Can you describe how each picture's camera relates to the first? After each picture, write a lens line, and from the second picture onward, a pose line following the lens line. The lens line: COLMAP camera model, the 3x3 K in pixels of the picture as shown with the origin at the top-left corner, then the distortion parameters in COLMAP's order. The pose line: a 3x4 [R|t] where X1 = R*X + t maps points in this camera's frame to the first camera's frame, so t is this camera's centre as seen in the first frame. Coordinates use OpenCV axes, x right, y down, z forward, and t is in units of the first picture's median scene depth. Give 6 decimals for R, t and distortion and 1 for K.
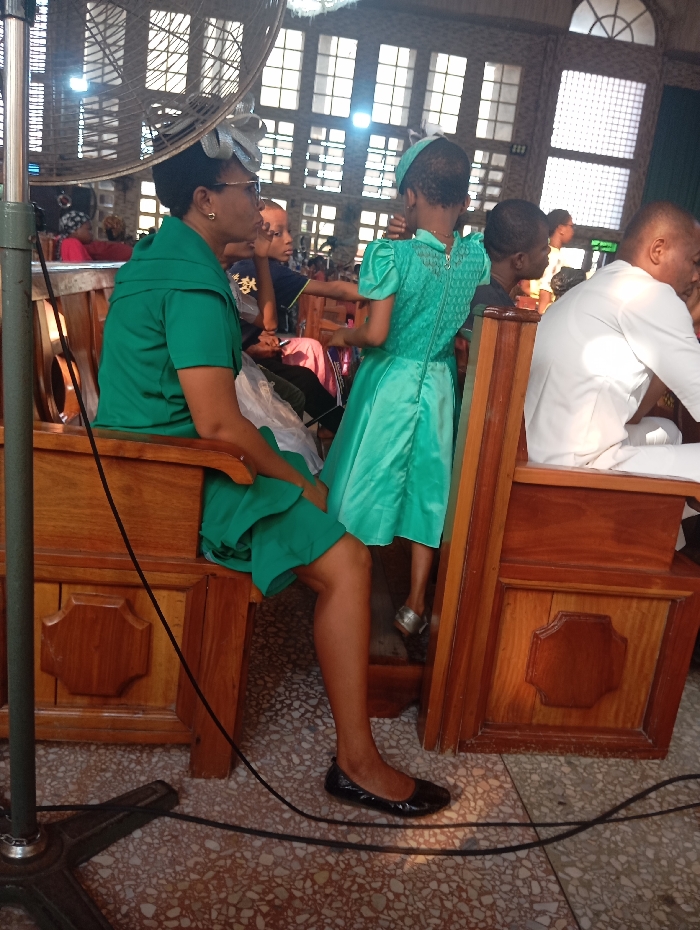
lens RADIAL K [[759.8, 0, 350.0], [0, 759.8, 465.0], [0, 0, 1]] dist [0.093692, -0.176748]
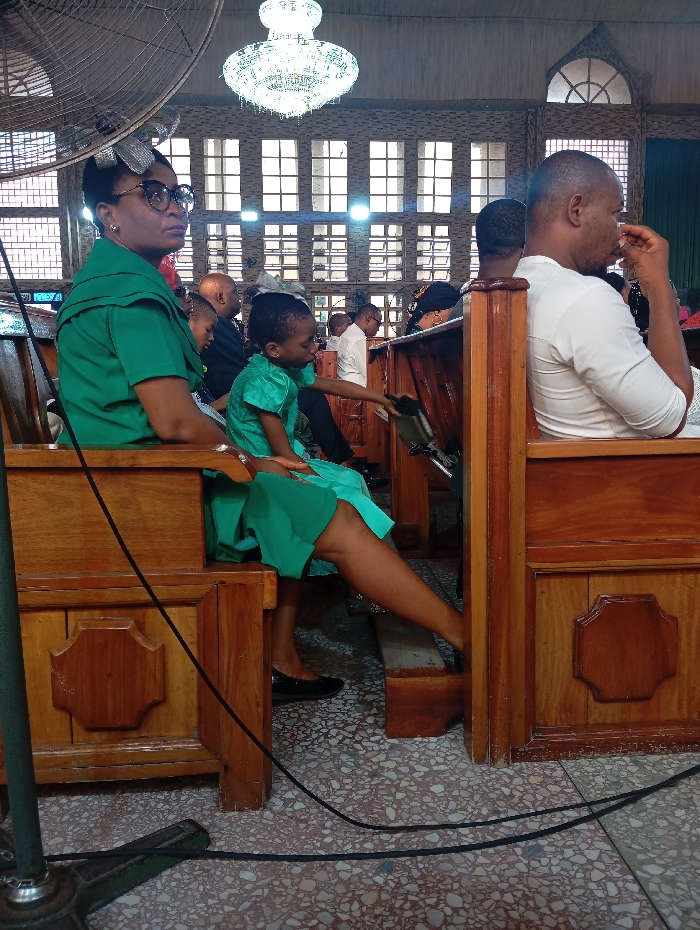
lens RADIAL K [[752.5, 0, 354.9], [0, 752.5, 474.0], [0, 0, 1]] dist [0.082051, -0.140240]
pose [[0.991626, -0.122672, -0.040371, 0.037291], [0.117388, 0.986498, -0.114204, 0.128144], [0.053836, 0.108509, 0.992637, 0.054256]]
